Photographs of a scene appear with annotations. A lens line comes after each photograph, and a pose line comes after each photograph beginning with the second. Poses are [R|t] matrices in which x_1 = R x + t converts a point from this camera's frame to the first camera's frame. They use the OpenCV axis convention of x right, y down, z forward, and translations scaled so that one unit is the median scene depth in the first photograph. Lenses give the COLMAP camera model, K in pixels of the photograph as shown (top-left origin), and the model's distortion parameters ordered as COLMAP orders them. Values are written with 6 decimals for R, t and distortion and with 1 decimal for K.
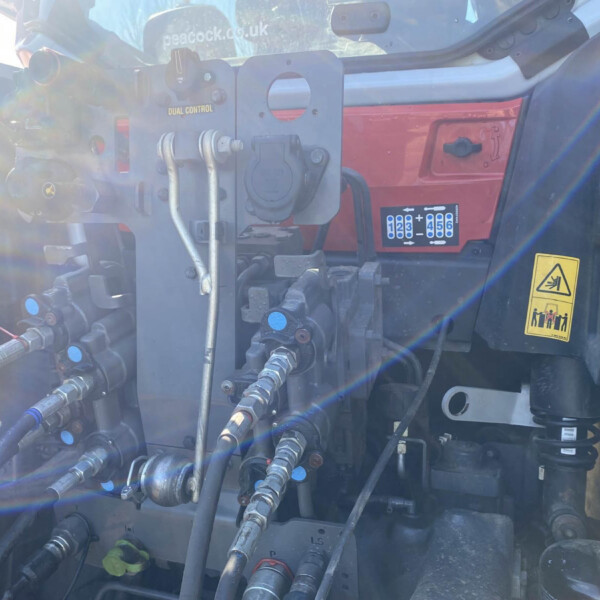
lens RADIAL K [[596.8, 0, 294.0], [0, 596.8, 293.3], [0, 0, 1]] dist [0.012525, 0.000000]
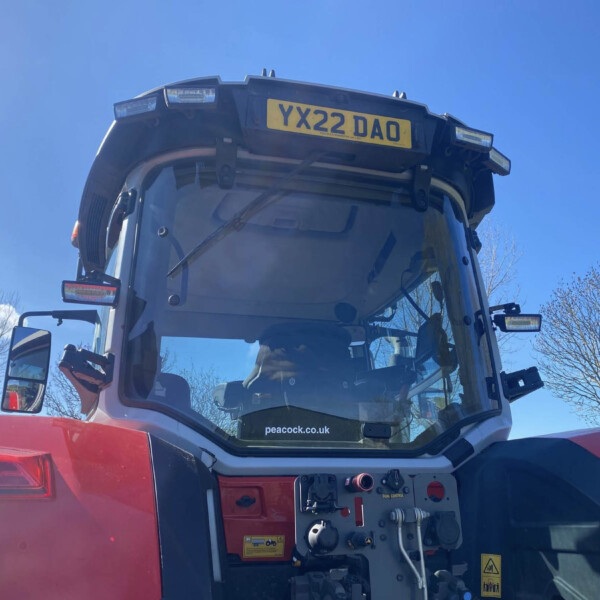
lens RADIAL K [[596.8, 0, 297.4], [0, 596.8, 311.1], [0, 0, 1]] dist [0.012525, 0.000000]
pose [[0.824556, 0.150266, 0.545461, -1.326047], [0.088161, 0.918186, -0.386215, -0.086999], [-0.558870, 0.366544, 0.743848, -0.505608]]
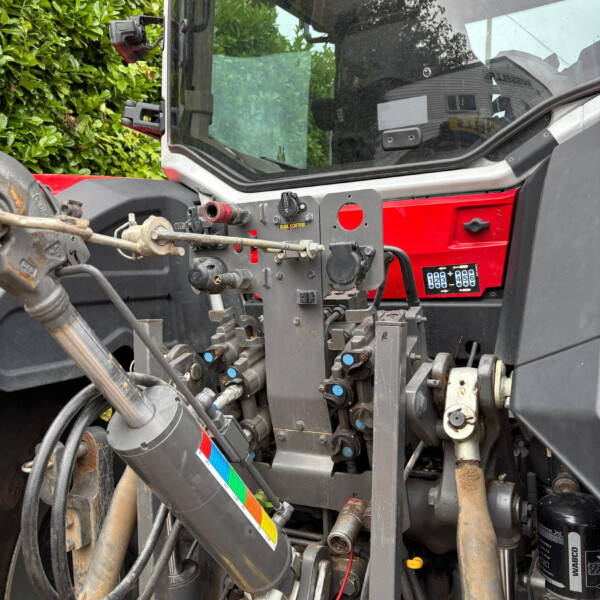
lens RADIAL K [[596.8, 0, 295.8], [0, 596.8, 306.4], [0, 0, 1]] dist [0.012525, 0.000000]
pose [[0.988242, -0.043854, -0.146476, 0.052238], [0.039419, 0.998676, -0.033051, -0.015682], [0.147732, 0.026888, 0.988662, -0.482953]]
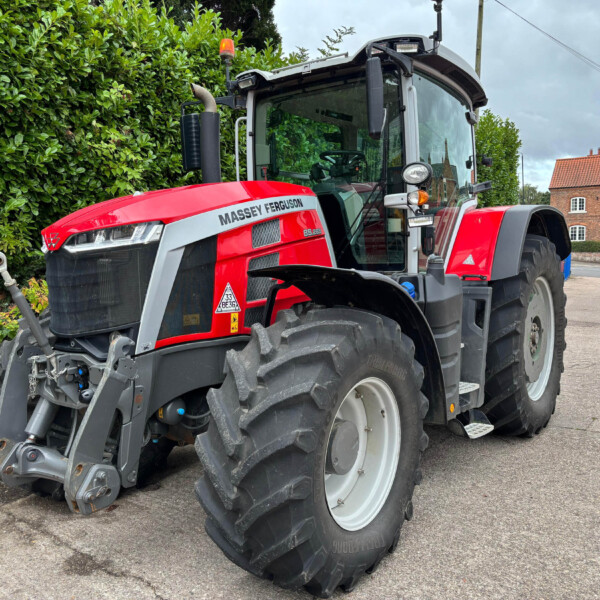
lens RADIAL K [[551.6, 0, 299.8], [0, 551.6, 310.8], [0, 0, 1]] dist [-0.002163, 0.000000]
pose [[0.982143, -0.008489, -0.187942, 1.399970], [0.017855, 0.998678, 0.048195, 0.025902], [0.187285, -0.050690, 0.980997, -1.848251]]
